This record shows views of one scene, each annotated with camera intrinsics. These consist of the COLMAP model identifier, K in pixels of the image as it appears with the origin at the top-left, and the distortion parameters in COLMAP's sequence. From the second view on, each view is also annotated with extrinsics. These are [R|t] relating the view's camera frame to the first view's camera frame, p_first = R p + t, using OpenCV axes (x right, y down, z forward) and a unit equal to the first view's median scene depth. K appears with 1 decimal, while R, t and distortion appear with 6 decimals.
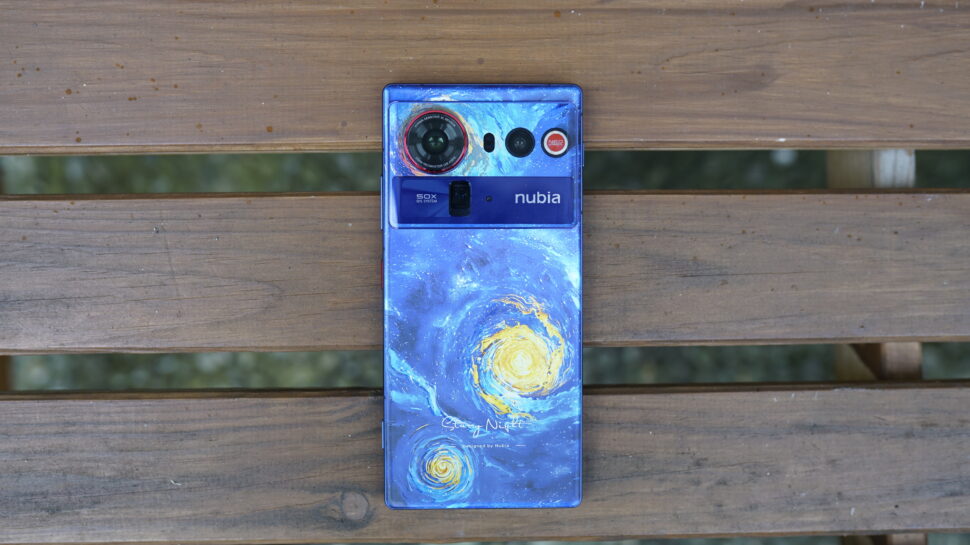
lens RADIAL K [[1020.8, 0, 485.5], [0, 1020.8, 272.4], [0, 0, 1]] dist [-0.060102, 0.000000]
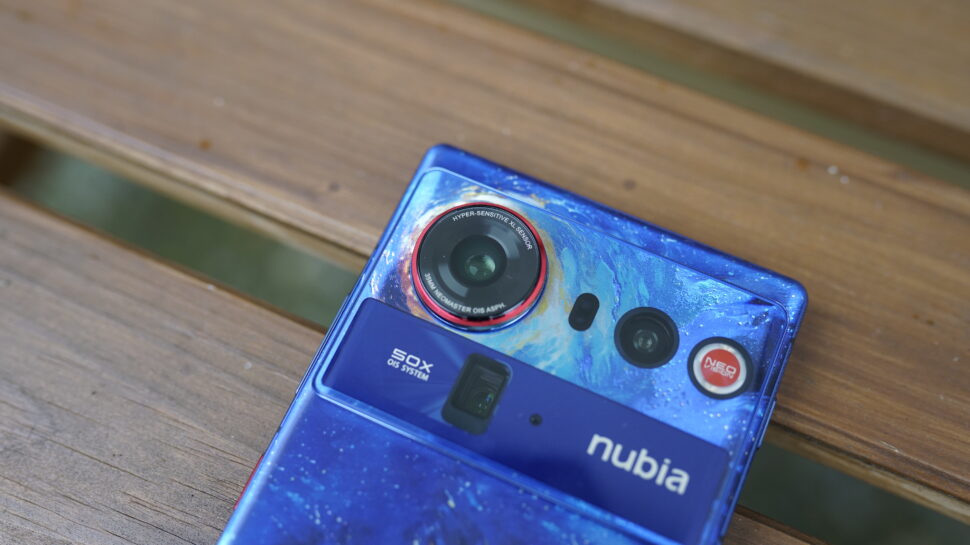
lens RADIAL K [[1020.8, 0, 483.9], [0, 1020.8, 272.8], [0, 0, 1]] dist [-0.060102, 0.000000]
pose [[0.908382, 0.363668, -0.206366, 0.051101], [-0.416423, 0.831482, -0.367735, 0.047300], [0.037856, 0.419980, 0.906744, 0.564416]]
